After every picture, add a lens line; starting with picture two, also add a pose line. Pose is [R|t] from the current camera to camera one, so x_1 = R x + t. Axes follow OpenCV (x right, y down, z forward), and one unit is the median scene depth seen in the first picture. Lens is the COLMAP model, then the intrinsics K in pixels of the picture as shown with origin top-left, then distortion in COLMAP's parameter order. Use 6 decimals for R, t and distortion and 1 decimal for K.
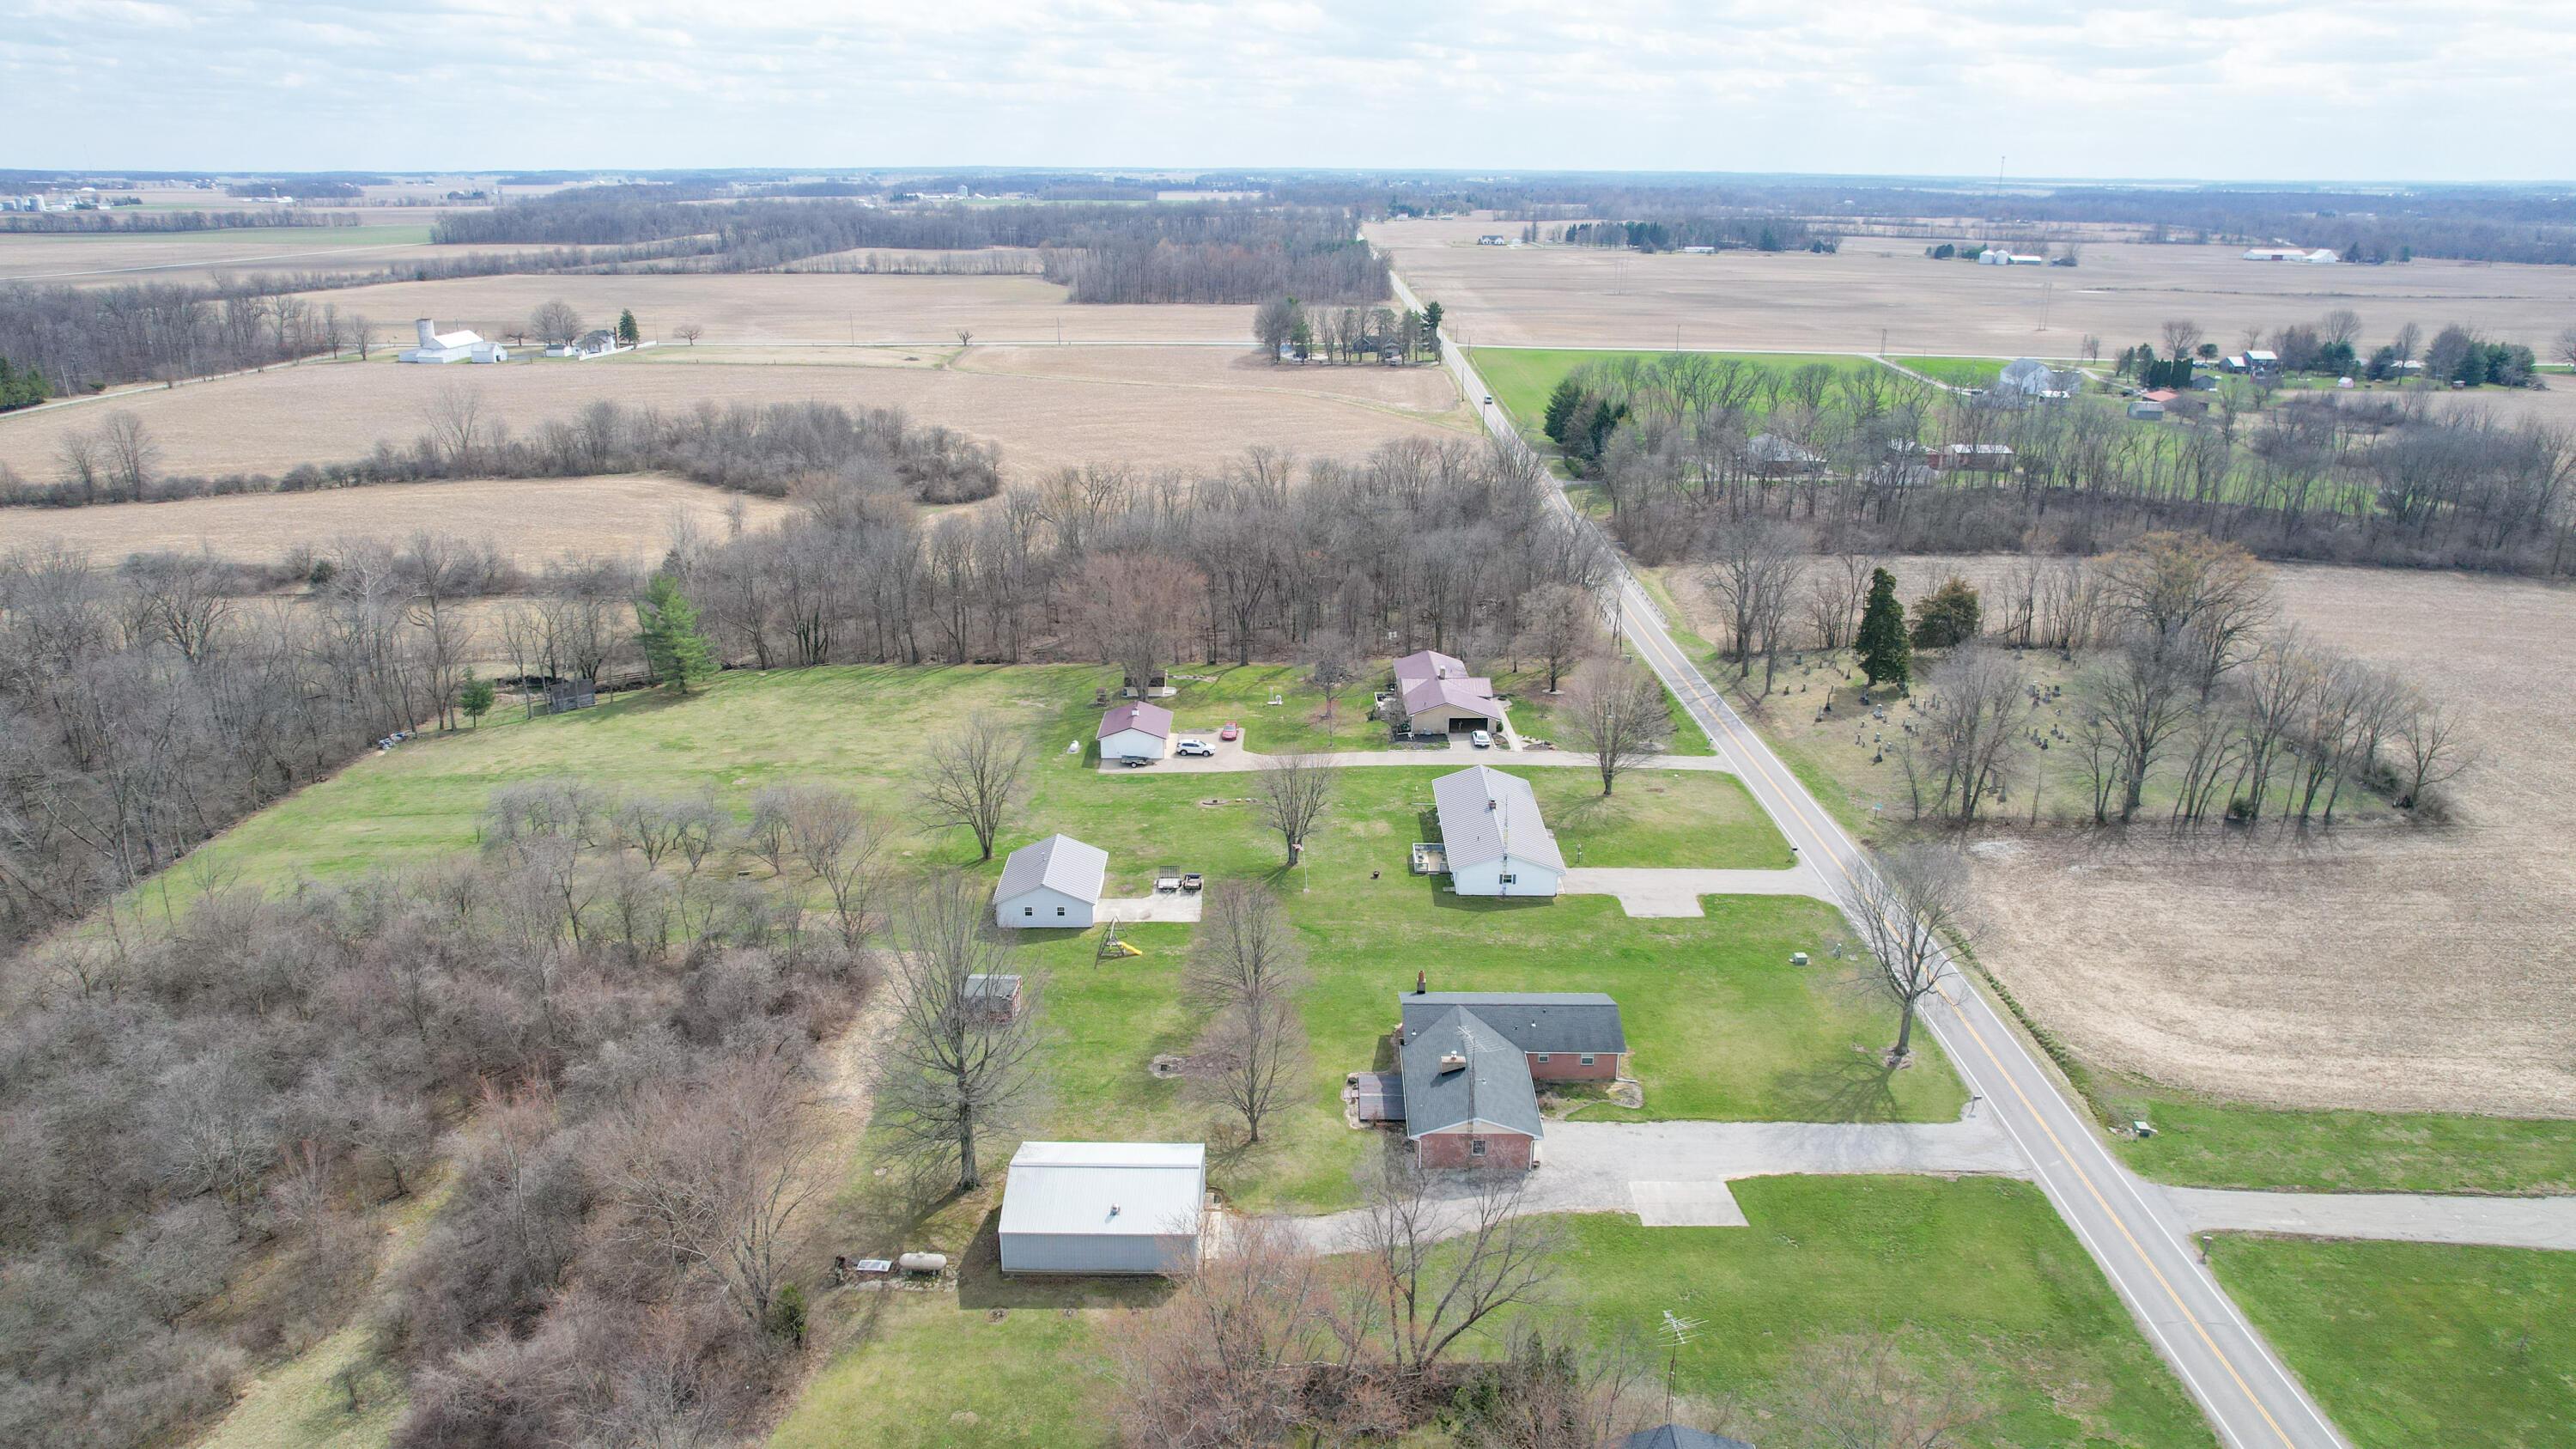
lens RADIAL K [[1644.3, 0, 1288.0], [0, 1644.3, 724.5], [0, 0, 1]] dist [-0.068738, 0.073797]
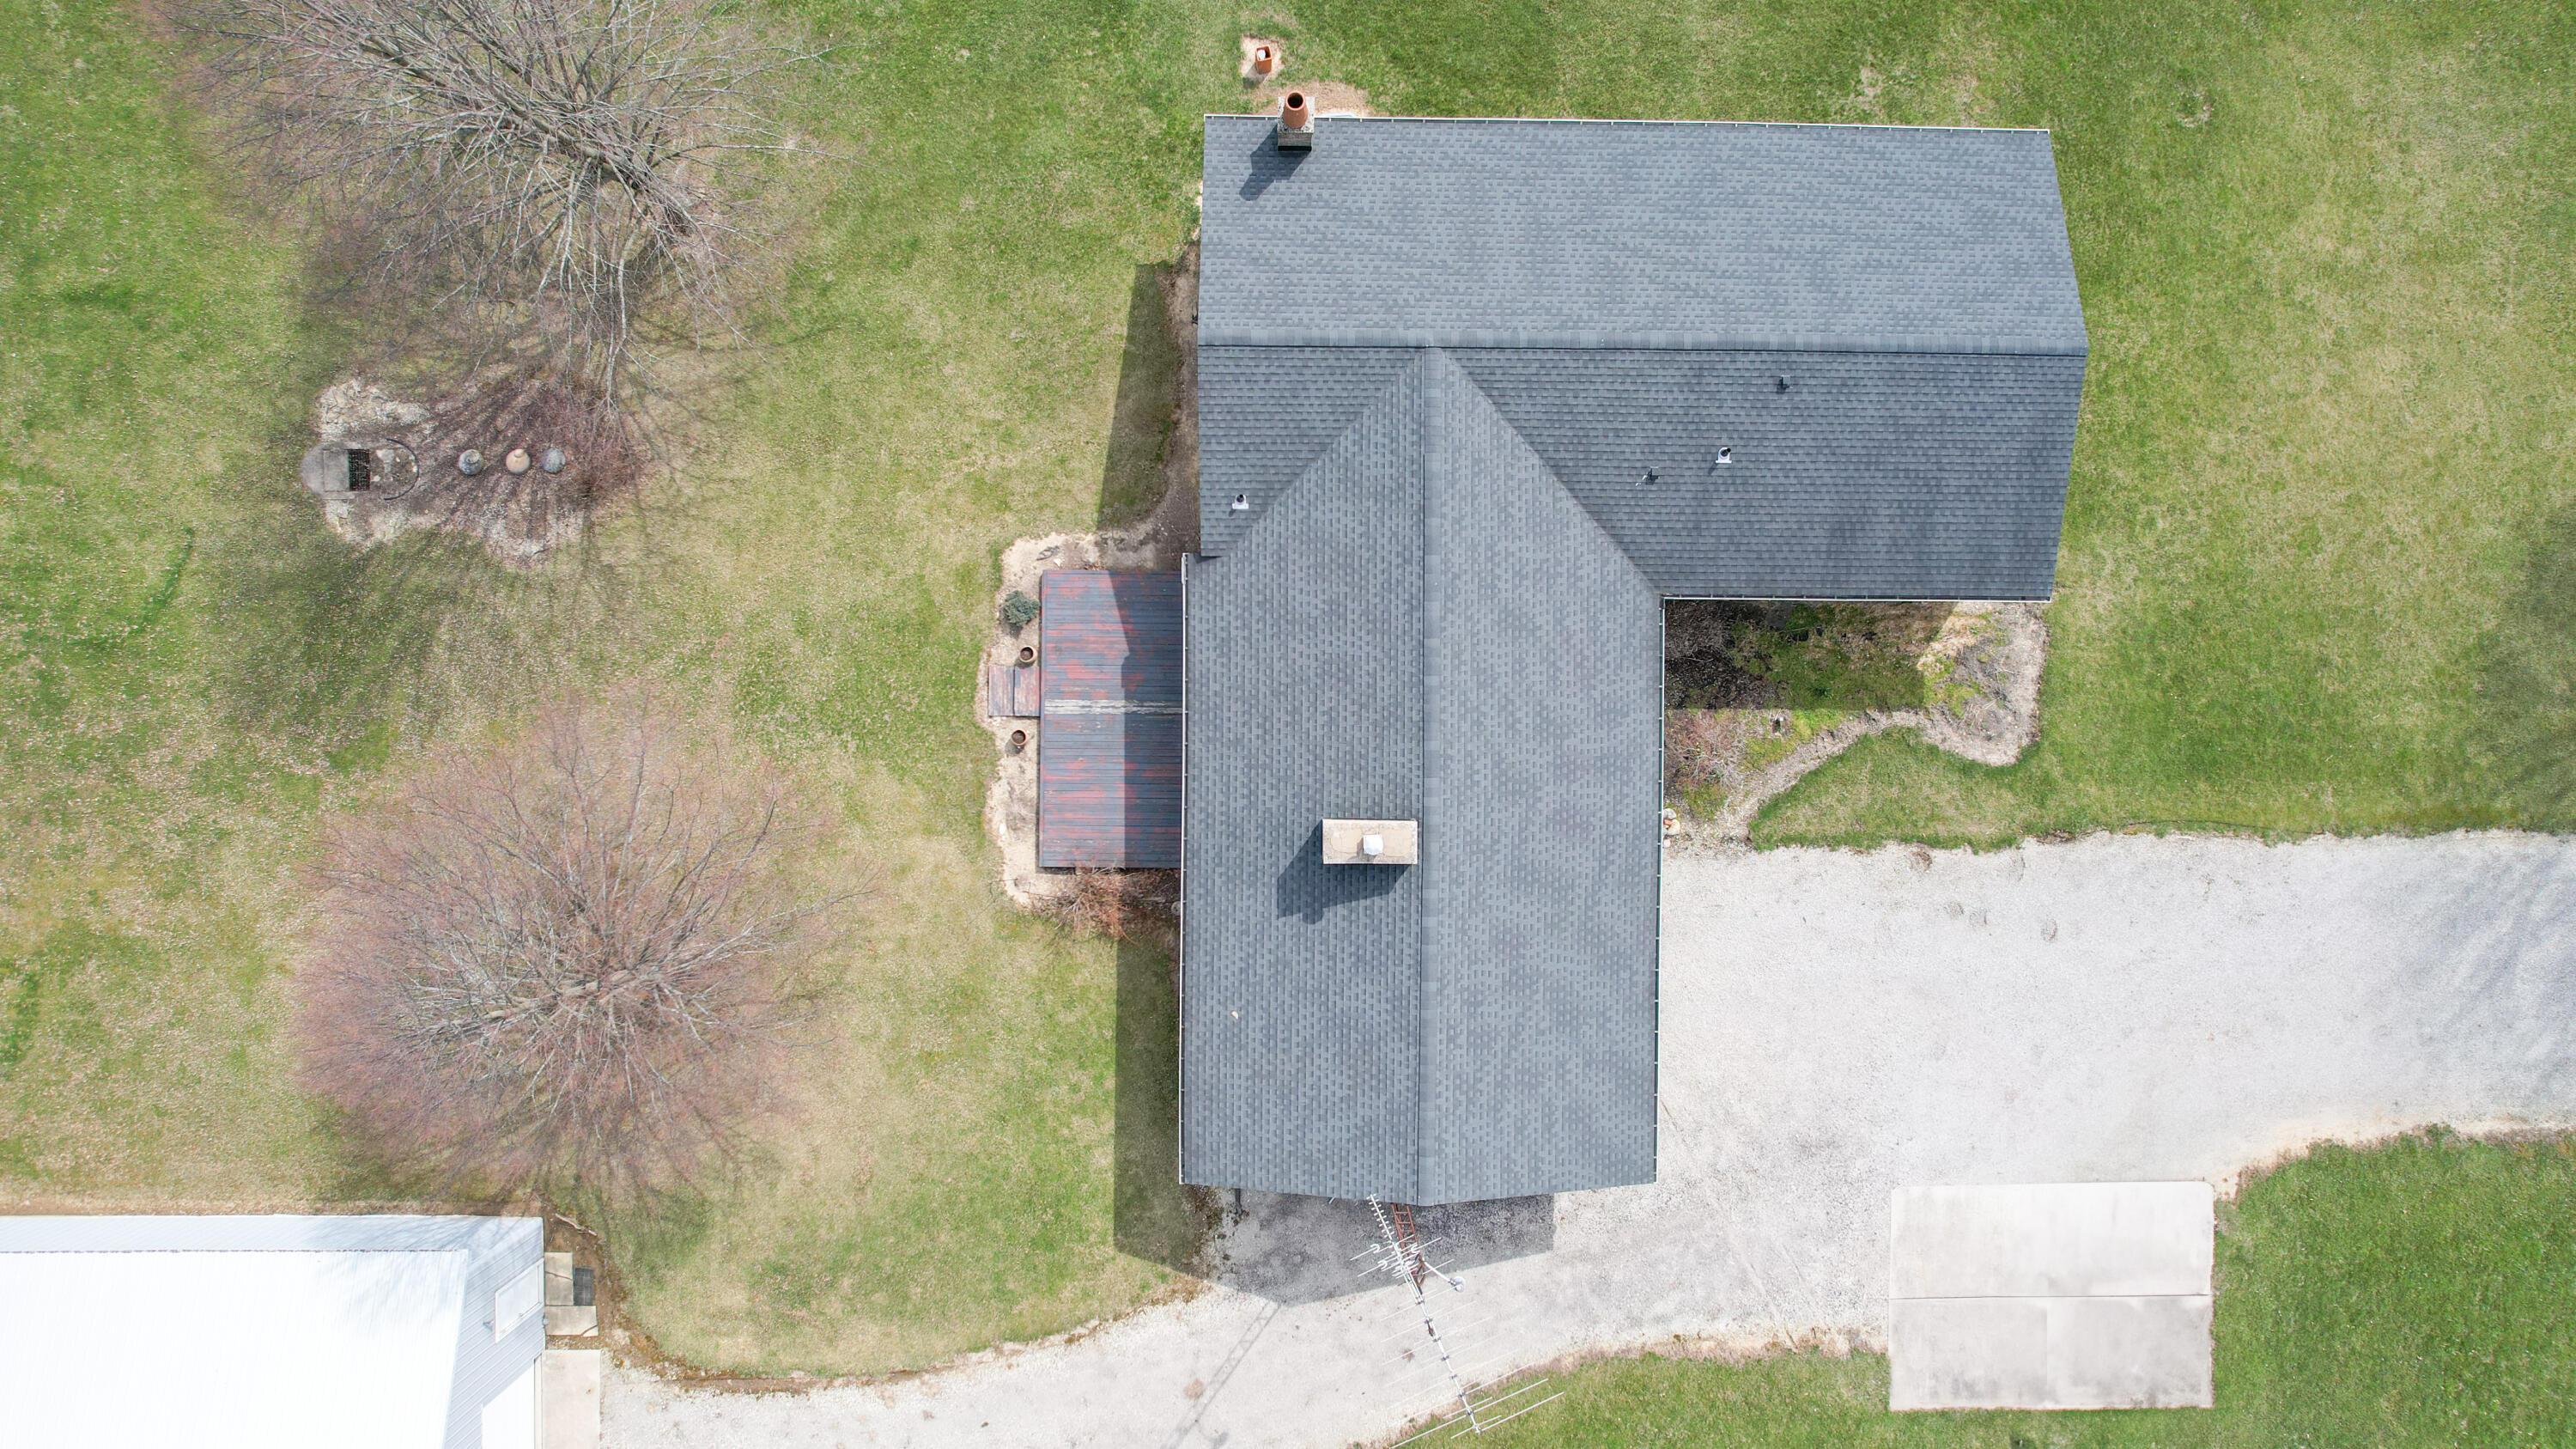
lens RADIAL K [[1644.3, 0, 1288.0], [0, 1644.3, 724.5], [0, 0, 1]] dist [-0.068738, 0.073797]
pose [[0.999977, -0.005886, 0.003439, 0.086026], [-0.001332, 0.326001, 0.945368, -0.040410], [-0.006685, -0.945351, 0.325986, 0.915461]]
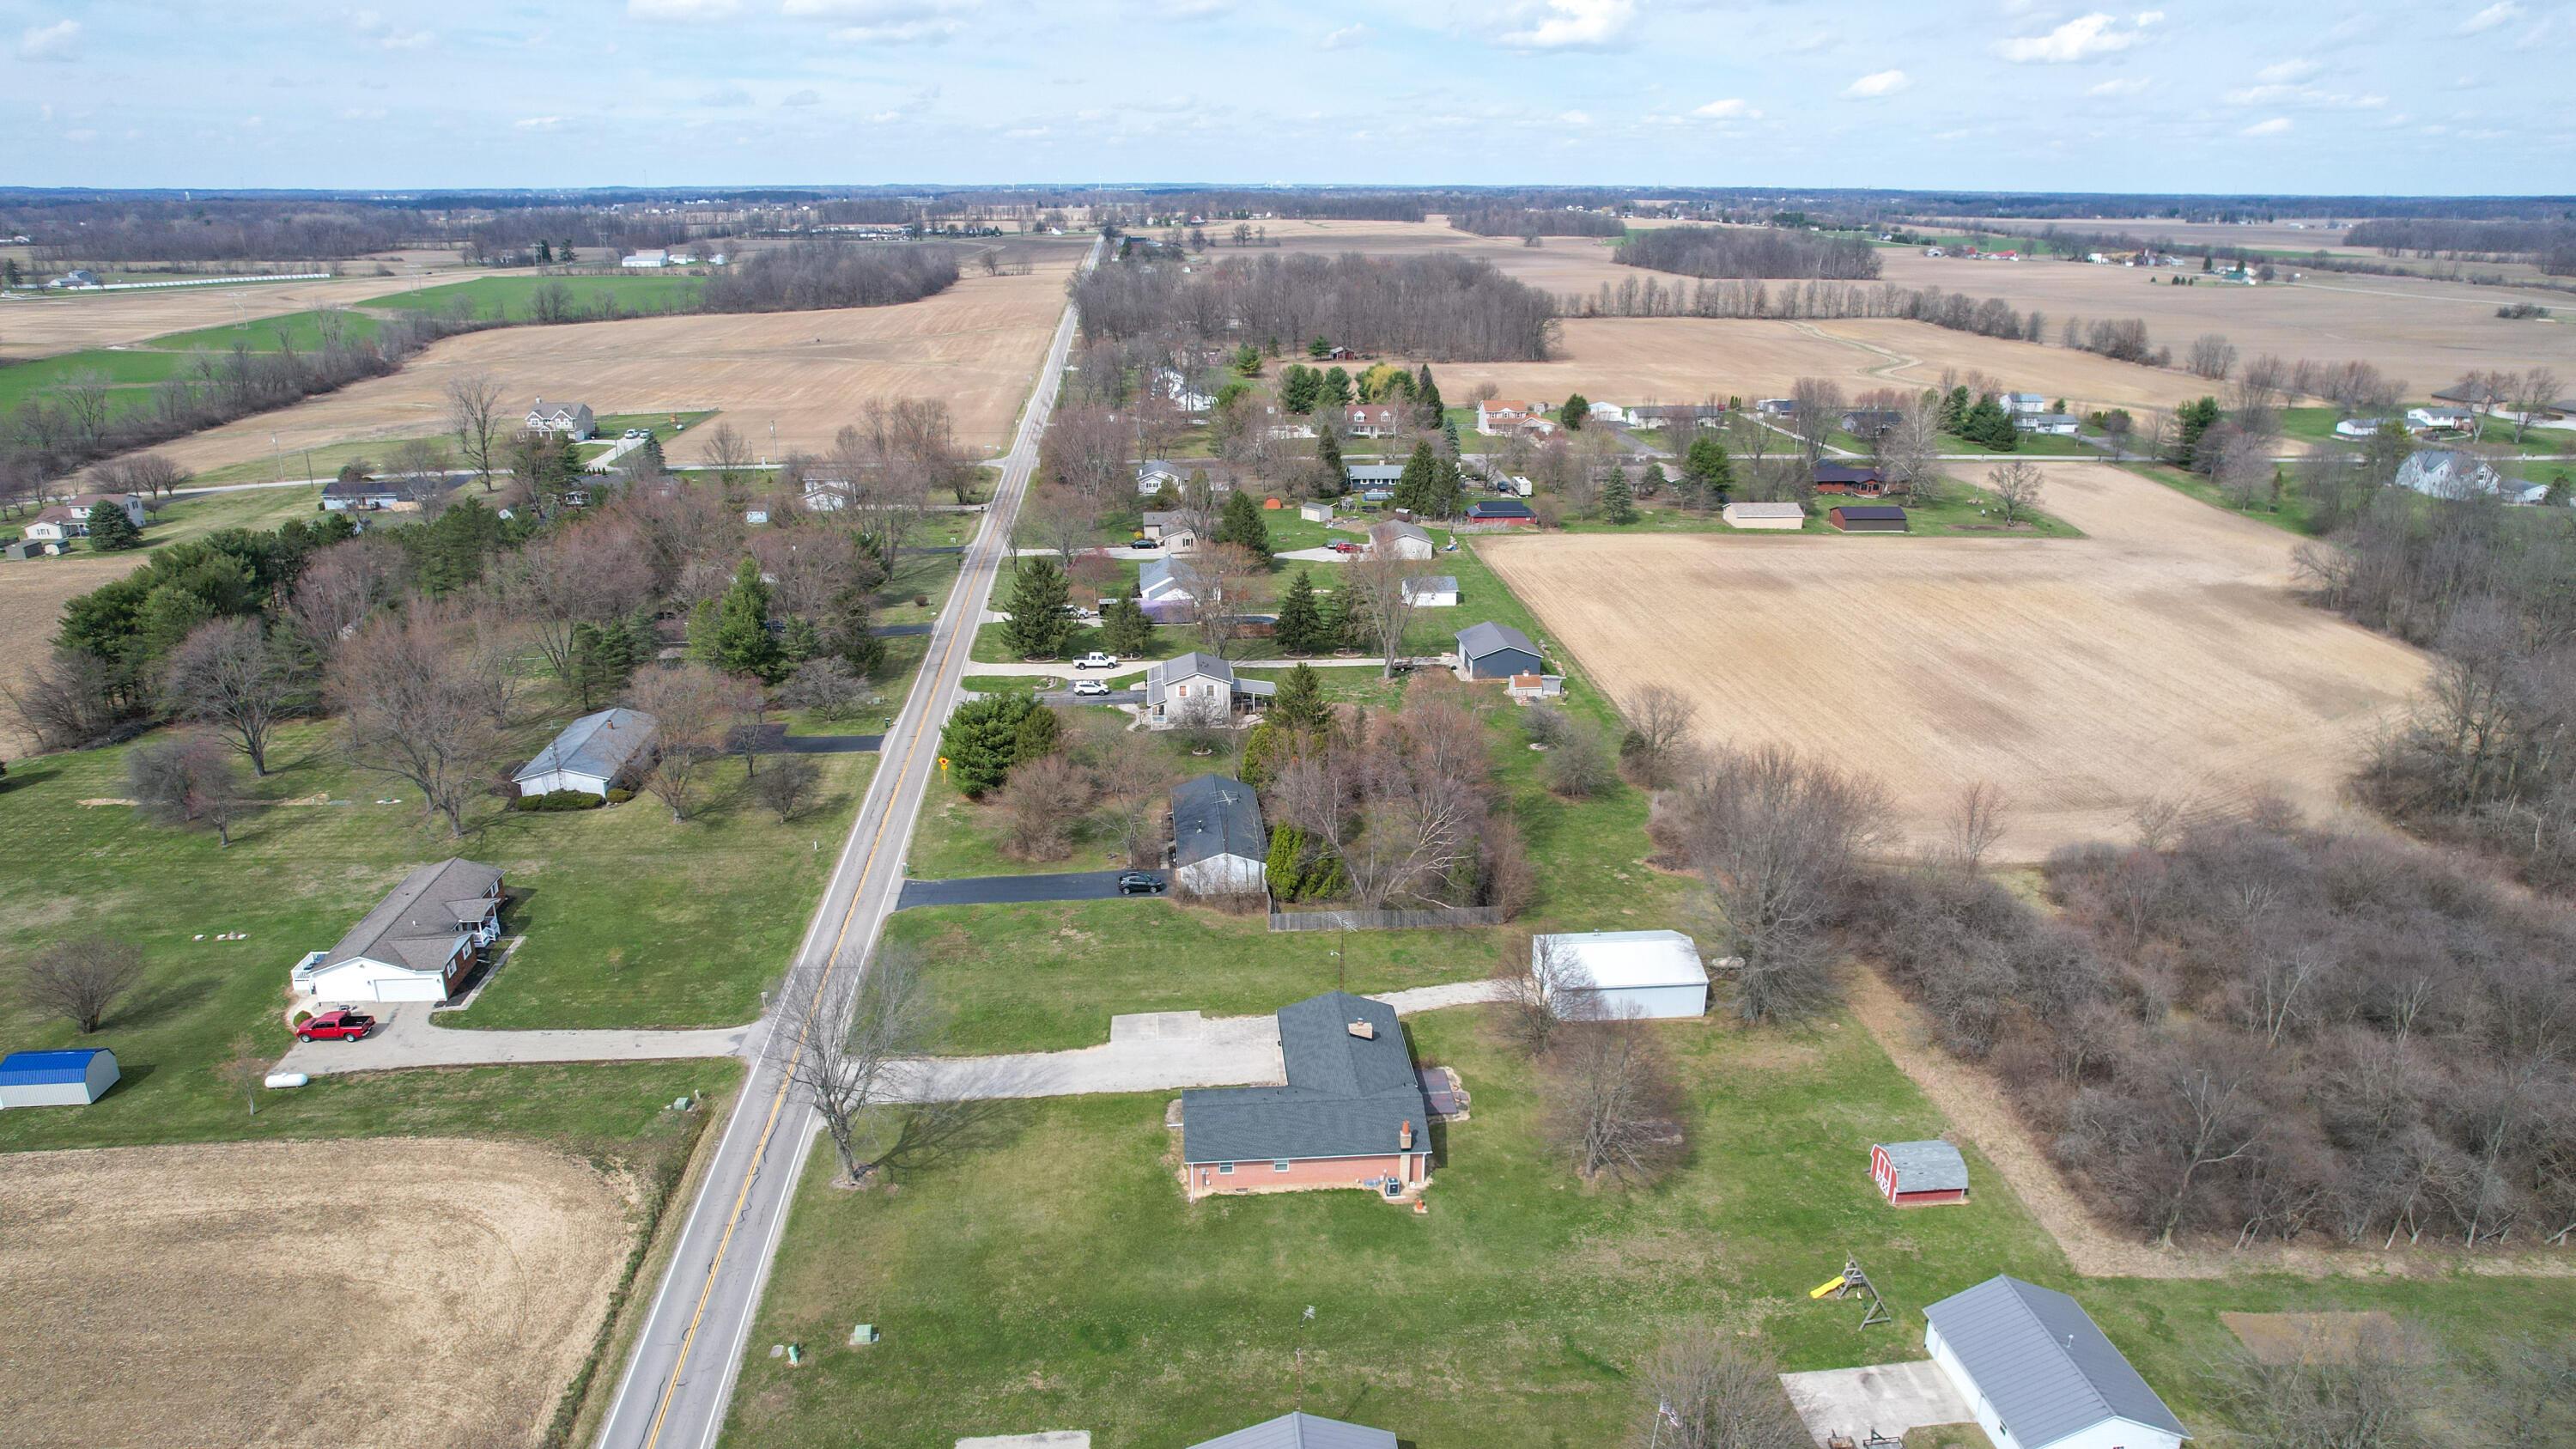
lens RADIAL K [[1644.3, 0, 1288.0], [0, 1644.3, 724.5], [0, 0, 1]] dist [-0.068738, 0.073797]
pose [[-0.995235, 0.017082, -0.095996, 0.239250], [-0.044298, 0.797850, 0.601227, -0.563388], [0.086860, 0.602614, -0.793291, 1.673962]]
